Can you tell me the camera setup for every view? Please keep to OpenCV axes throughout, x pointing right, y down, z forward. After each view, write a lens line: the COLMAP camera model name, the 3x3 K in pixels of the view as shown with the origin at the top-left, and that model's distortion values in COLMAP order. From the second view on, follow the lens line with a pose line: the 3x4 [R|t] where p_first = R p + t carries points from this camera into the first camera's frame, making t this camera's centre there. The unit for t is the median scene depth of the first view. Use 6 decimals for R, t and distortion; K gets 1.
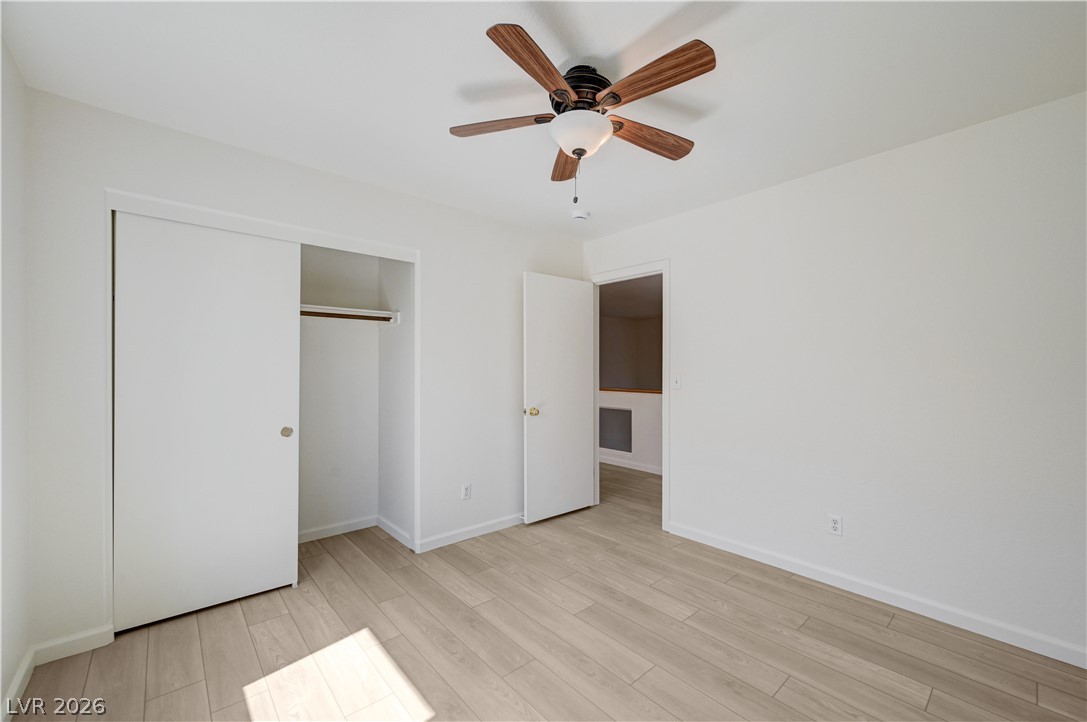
lens RADIAL K [[428.7, 0, 551.5], [0, 428.7, 369.4], [0, 0, 1]] dist [0.006327, -0.000309]
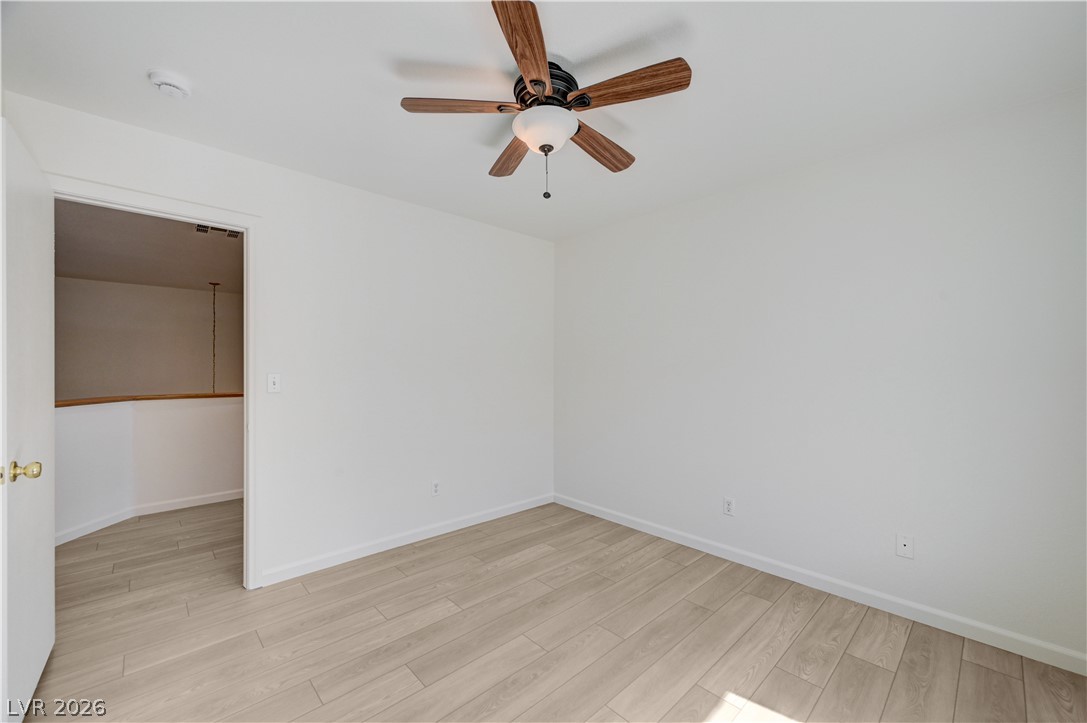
lens RADIAL K [[428.7, 0, 543.8], [0, 428.7, 364.9], [0, 0, 1]] dist [0.006327, -0.000309]
pose [[-0.020325, 0.008201, 0.999760, -0.737324], [-0.006279, 0.999946, -0.008331, 0.001885], [-0.999774, -0.006446, -0.020272, 0.821677]]
